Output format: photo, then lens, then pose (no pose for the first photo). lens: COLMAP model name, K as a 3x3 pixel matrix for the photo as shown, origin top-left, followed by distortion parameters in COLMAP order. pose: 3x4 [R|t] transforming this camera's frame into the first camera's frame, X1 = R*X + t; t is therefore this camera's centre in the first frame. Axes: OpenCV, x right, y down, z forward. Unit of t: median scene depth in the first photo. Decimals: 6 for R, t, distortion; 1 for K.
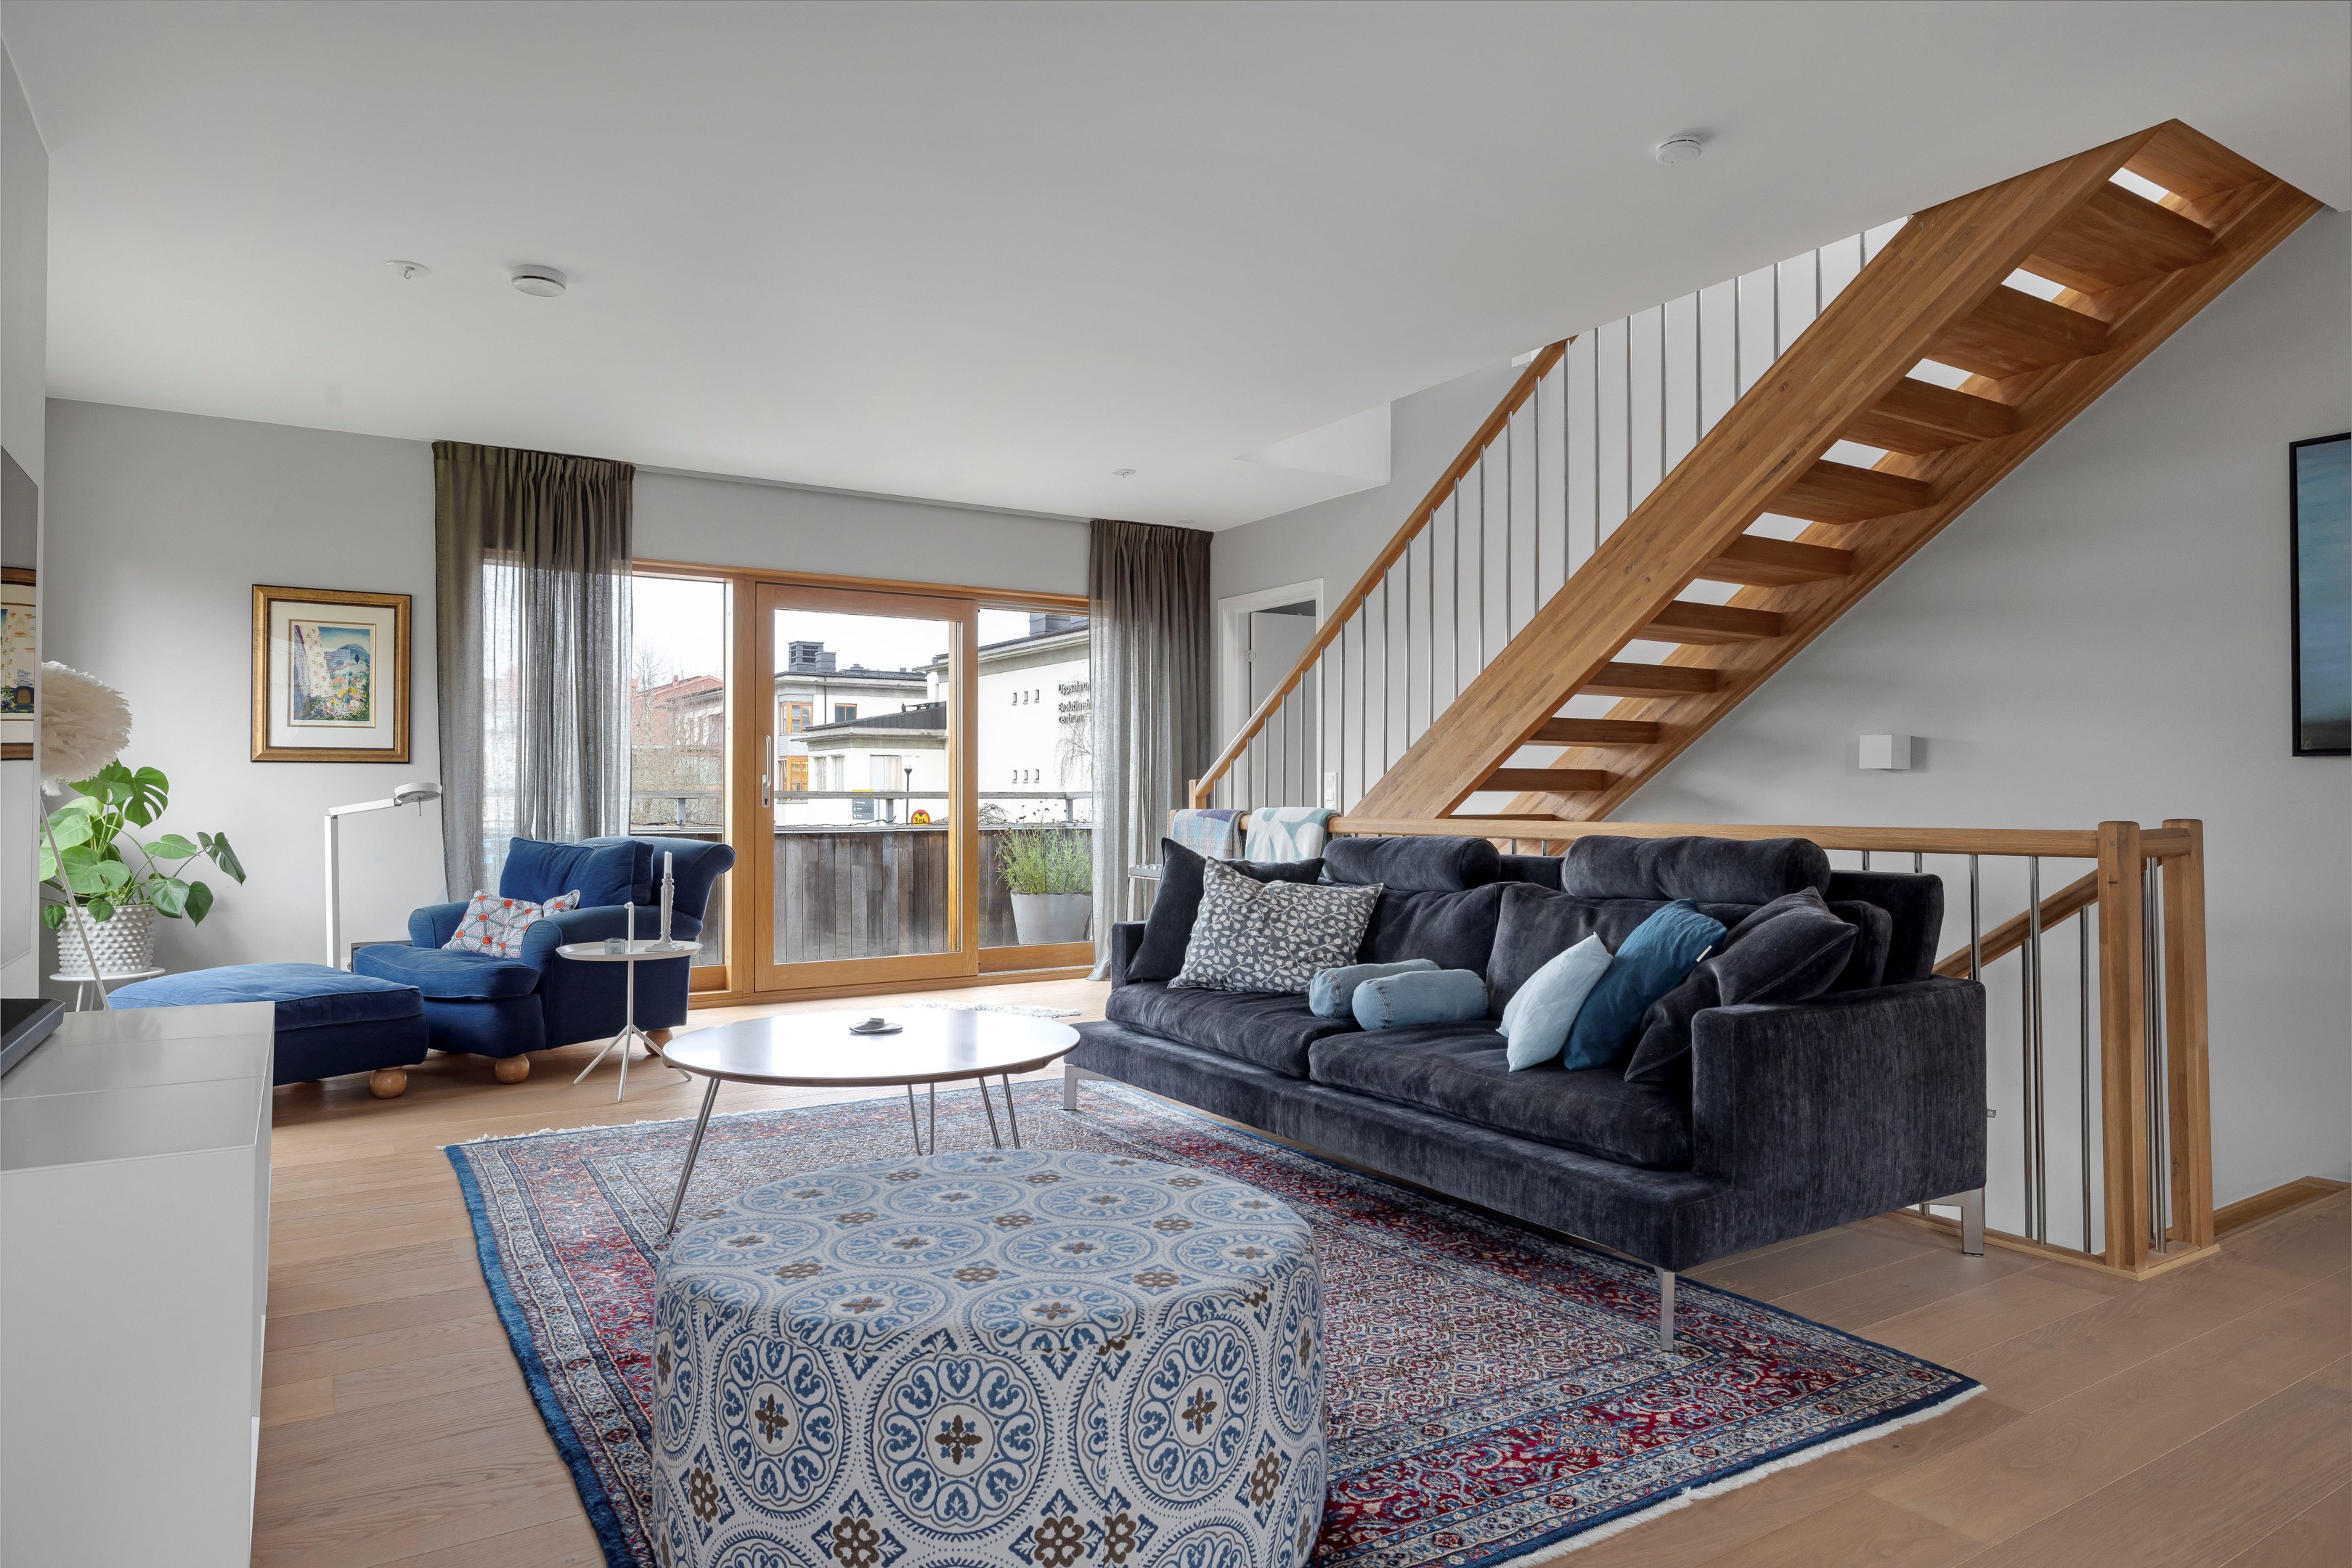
lens RADIAL K [[1406.9, 0, 1176.0], [0, 1406.9, 784.0], [0, 0, 1]] dist [0.001249, -0.000674]
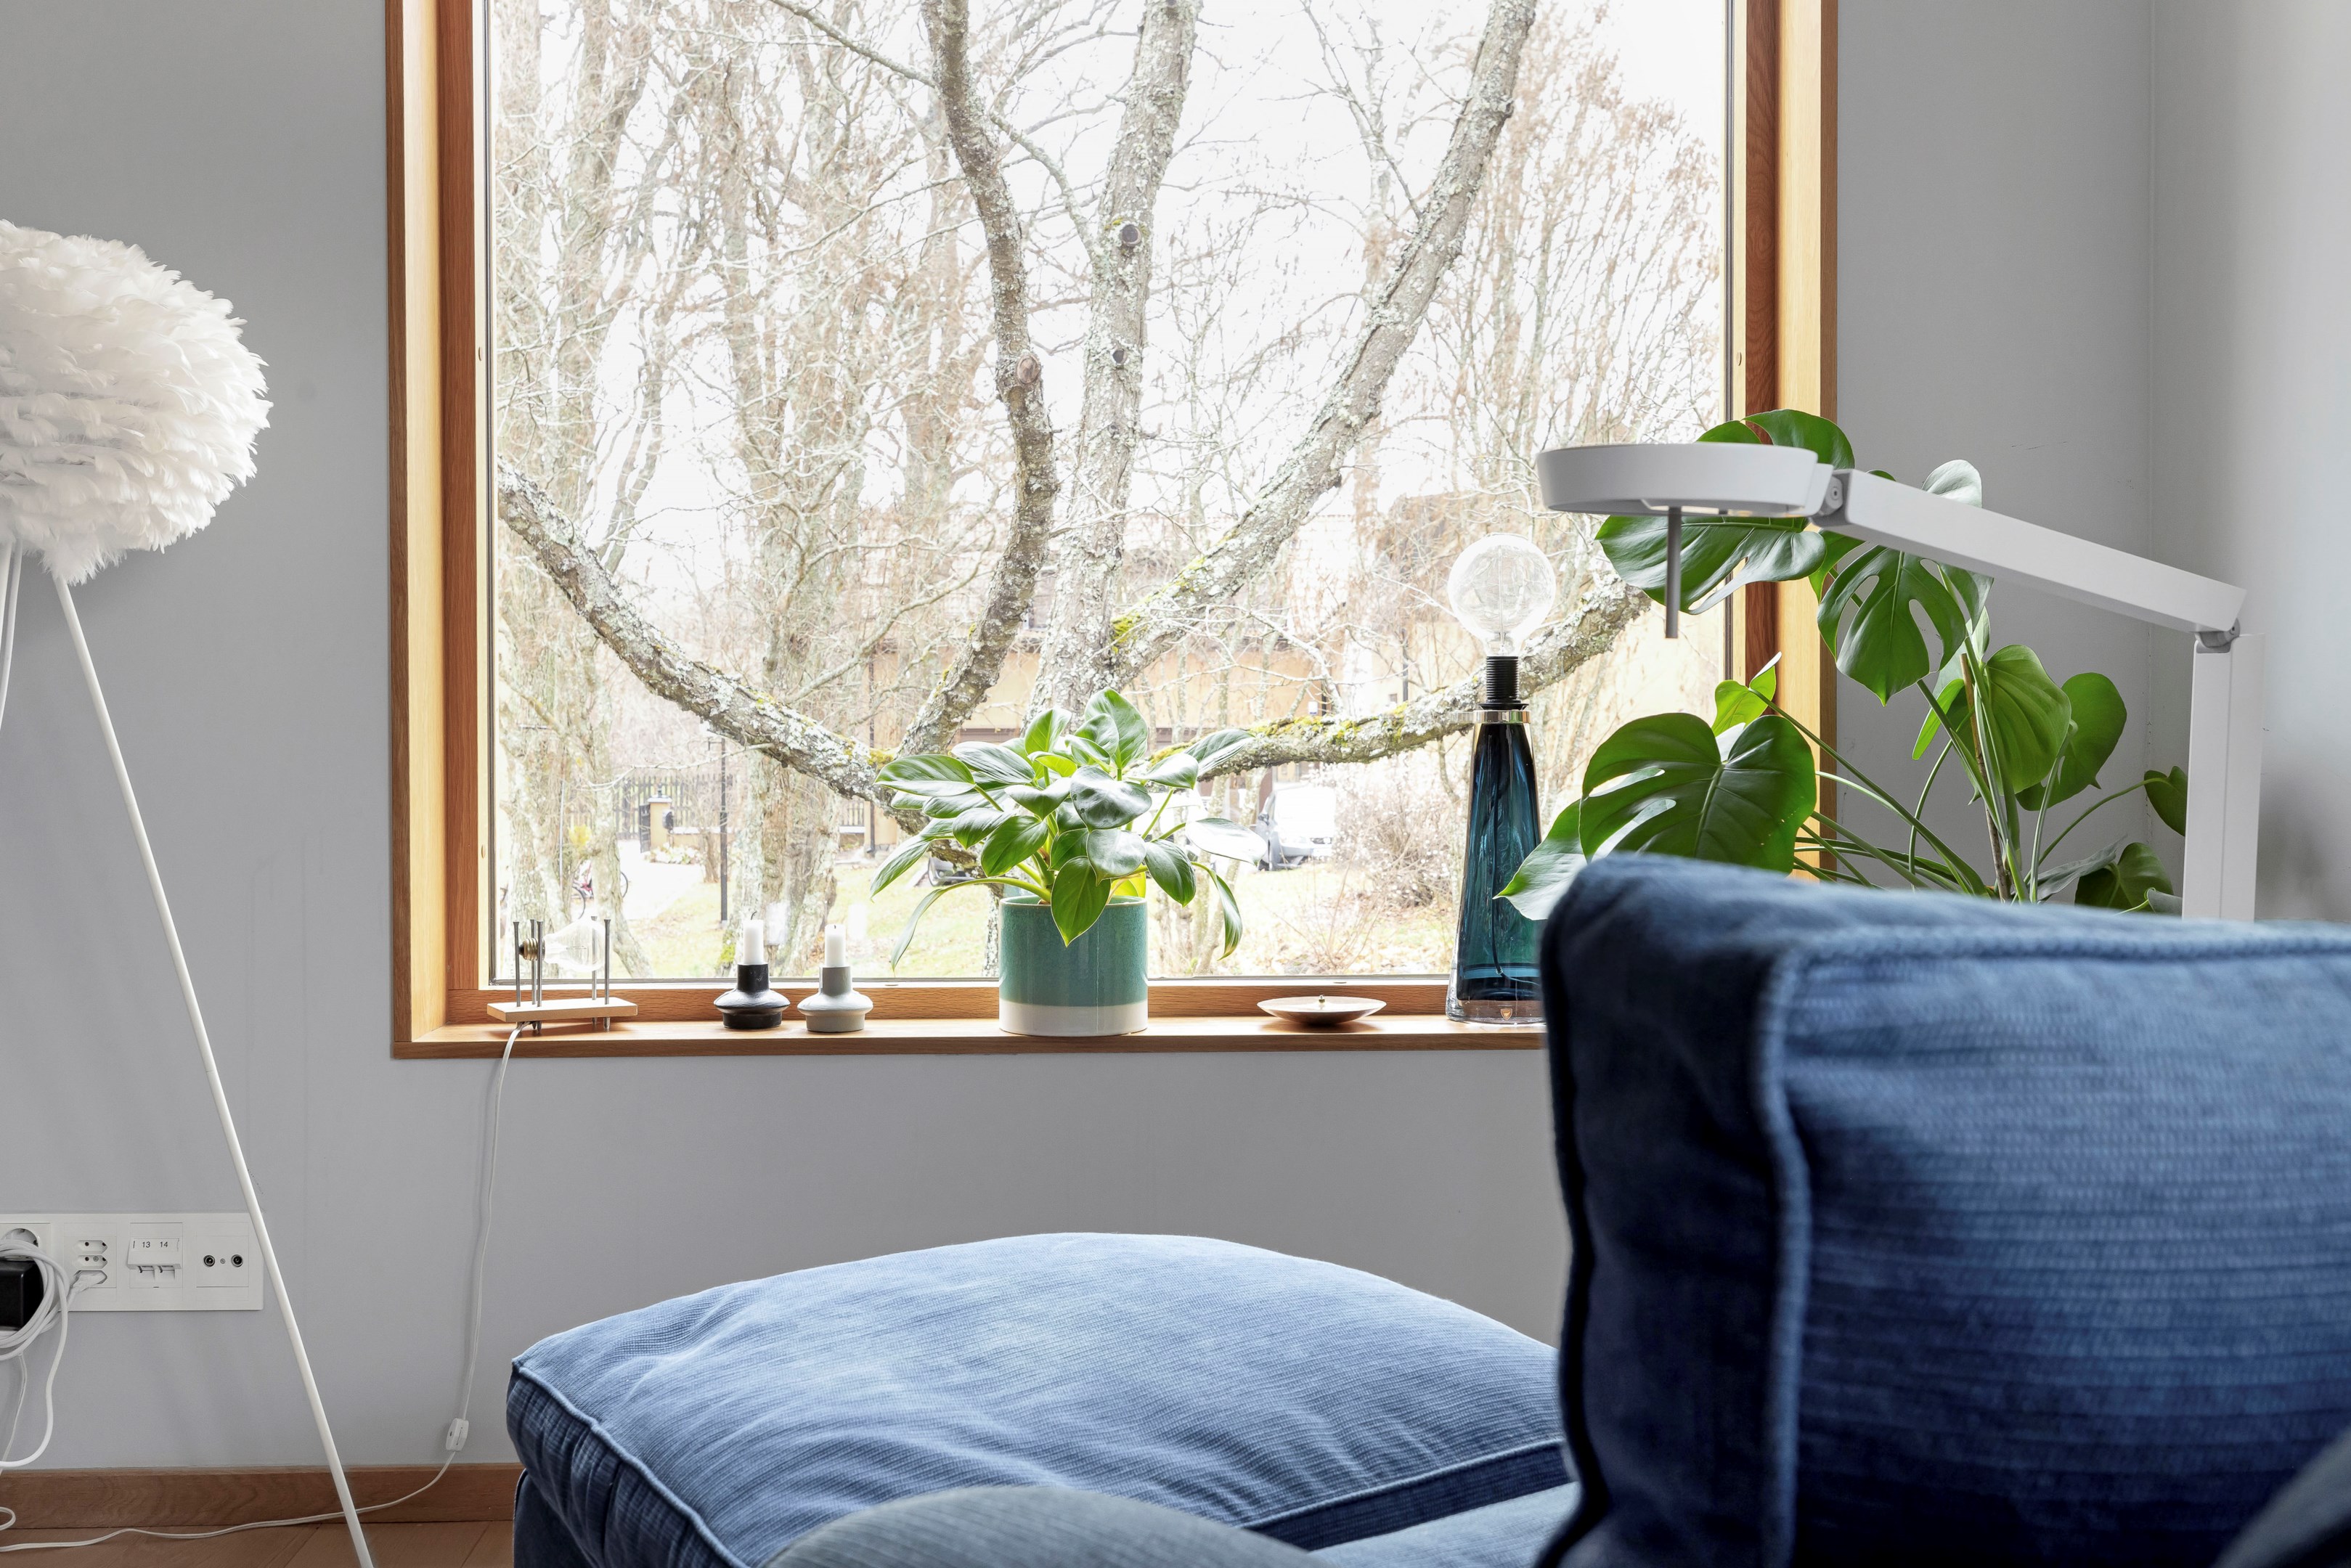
lens RADIAL K [[2315.0, 0, 1170.3], [0, 2315.0, 745.0], [0, 0, 1]] dist [0.005608, 0.008309]
pose [[-0.529678, 0.015788, -0.848052, -0.270734], [0.014257, 0.999851, 0.009710, 0.029244], [0.848079, -0.006948, -0.529825, 0.986453]]
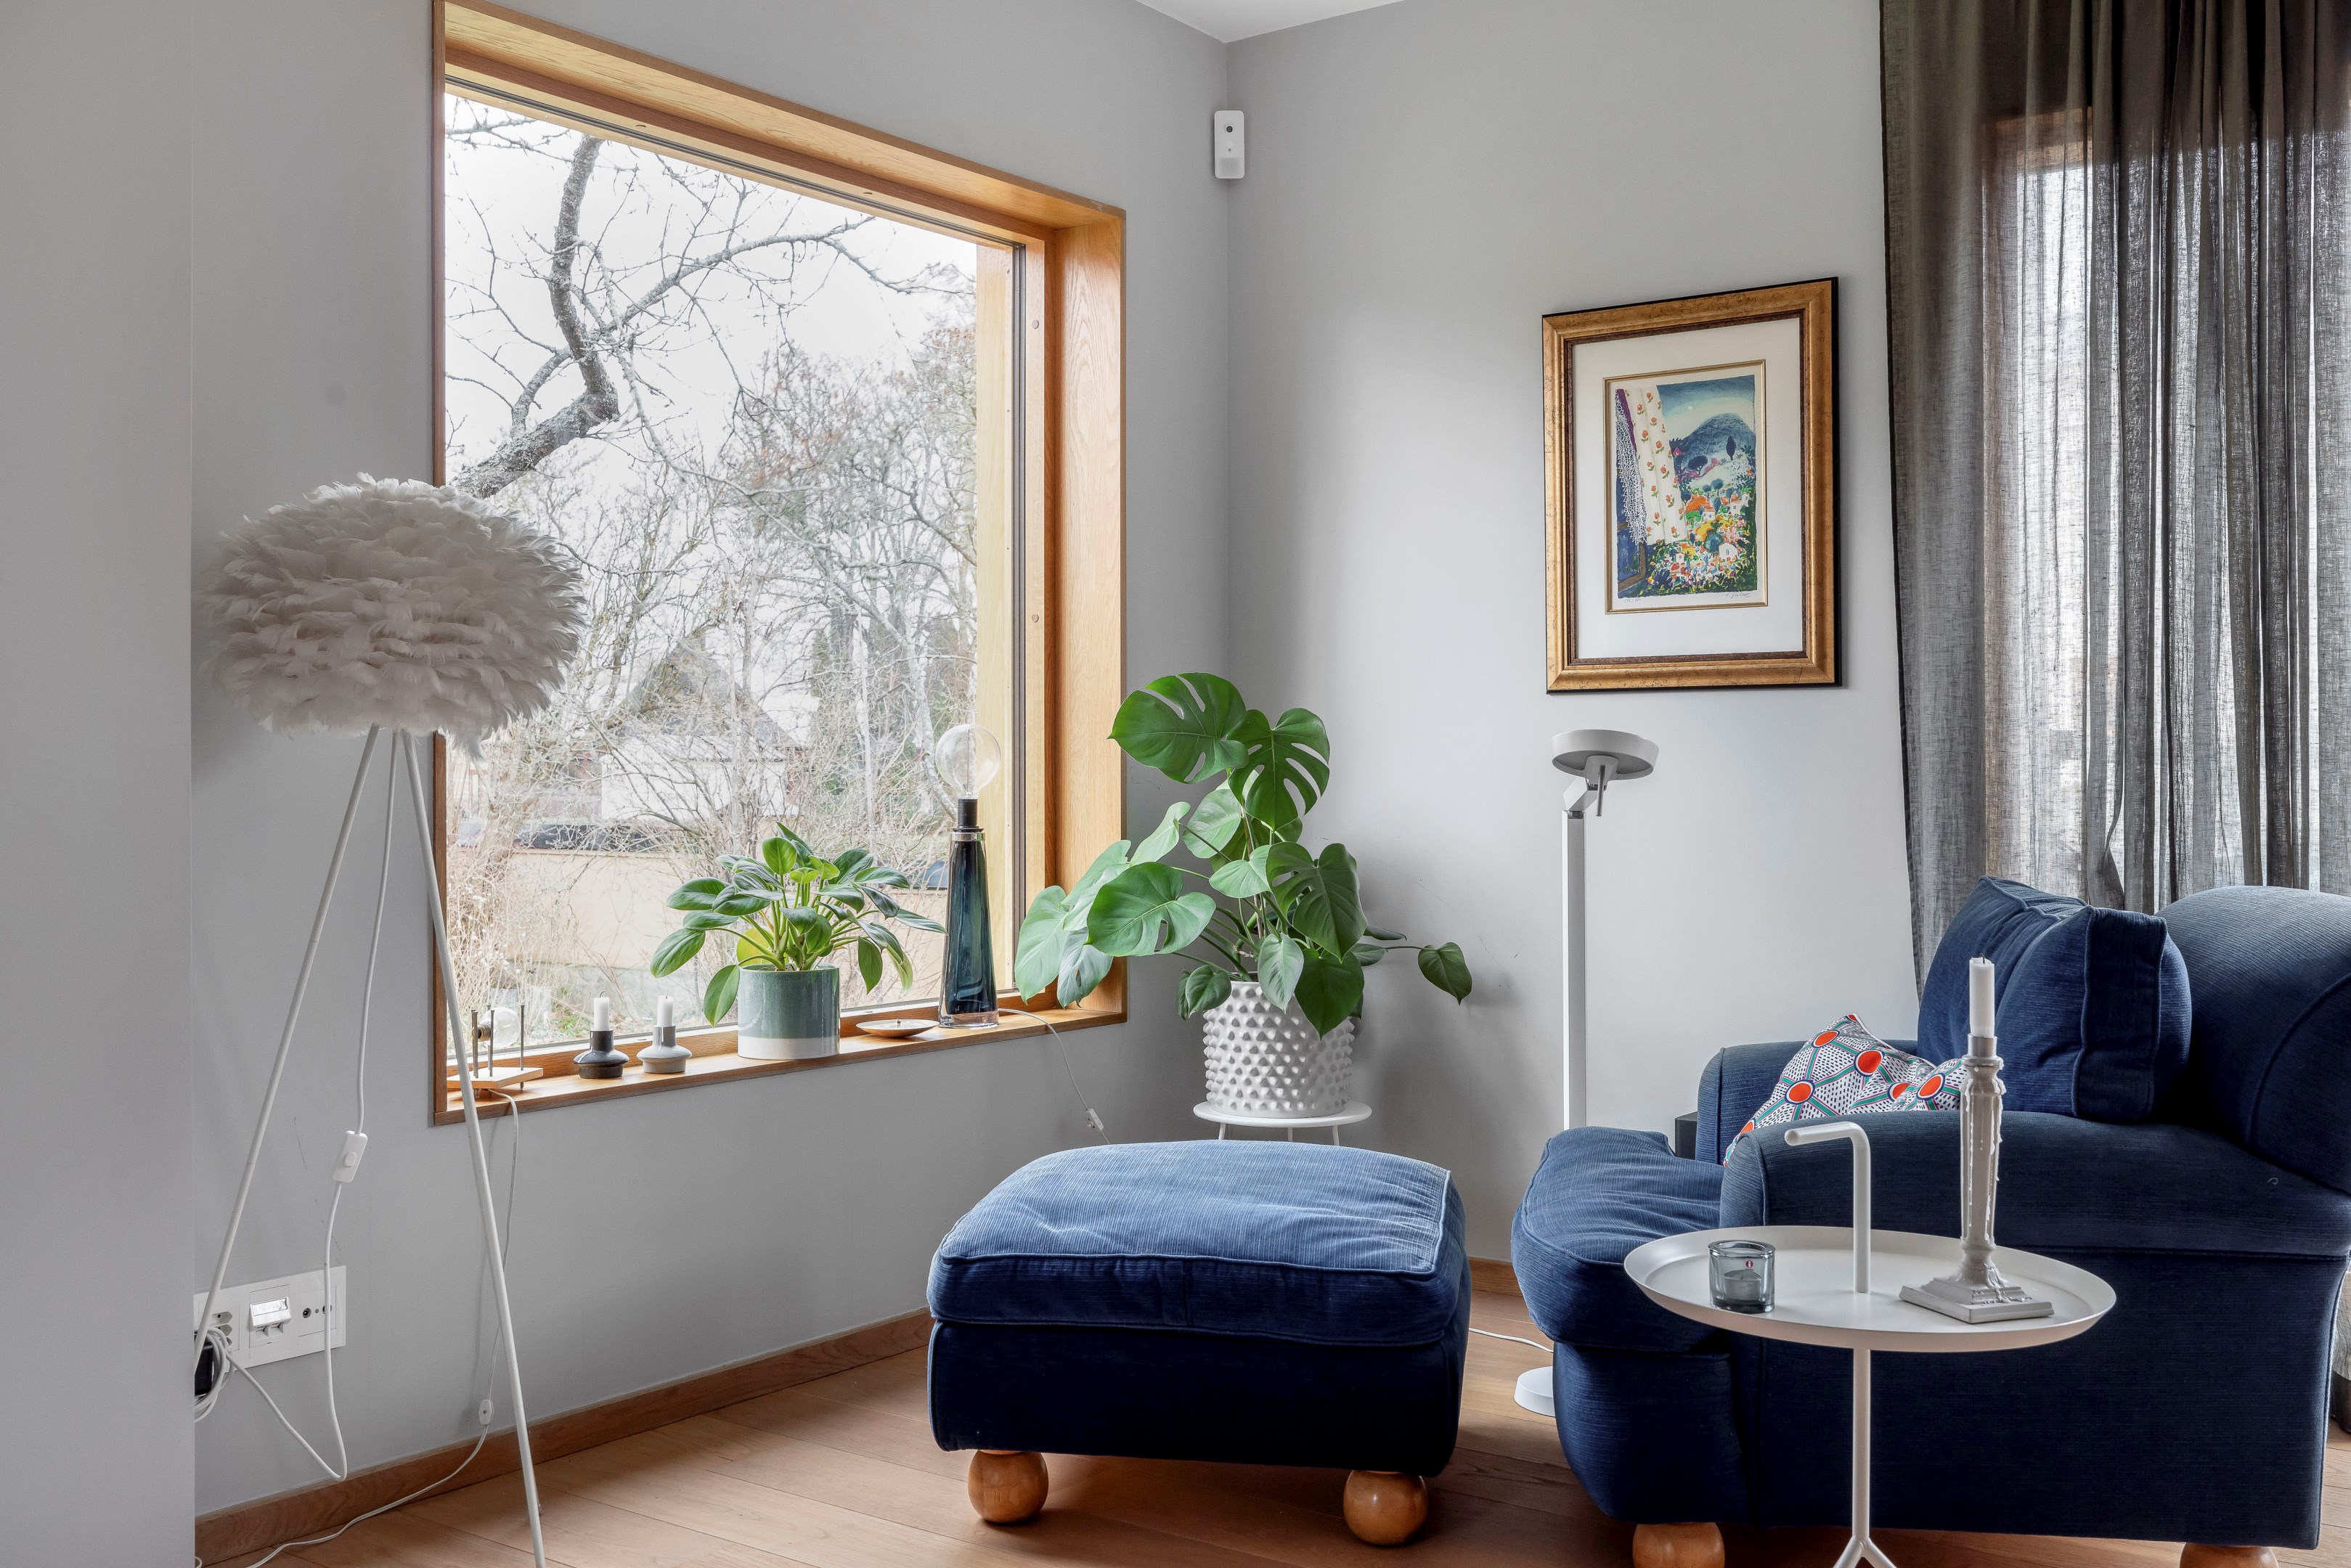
lens RADIAL K [[2262.5, 0, 1175.5], [0, 2262.5, 784.0], [0, 0, 1]] dist [0.010126, -0.002508]
pose [[0.360120, 0.005657, -0.932889, 0.003415], [0.009360, 0.999909, 0.009677, 0.005710], [0.932859, -0.012217, 0.360035, 0.599644]]
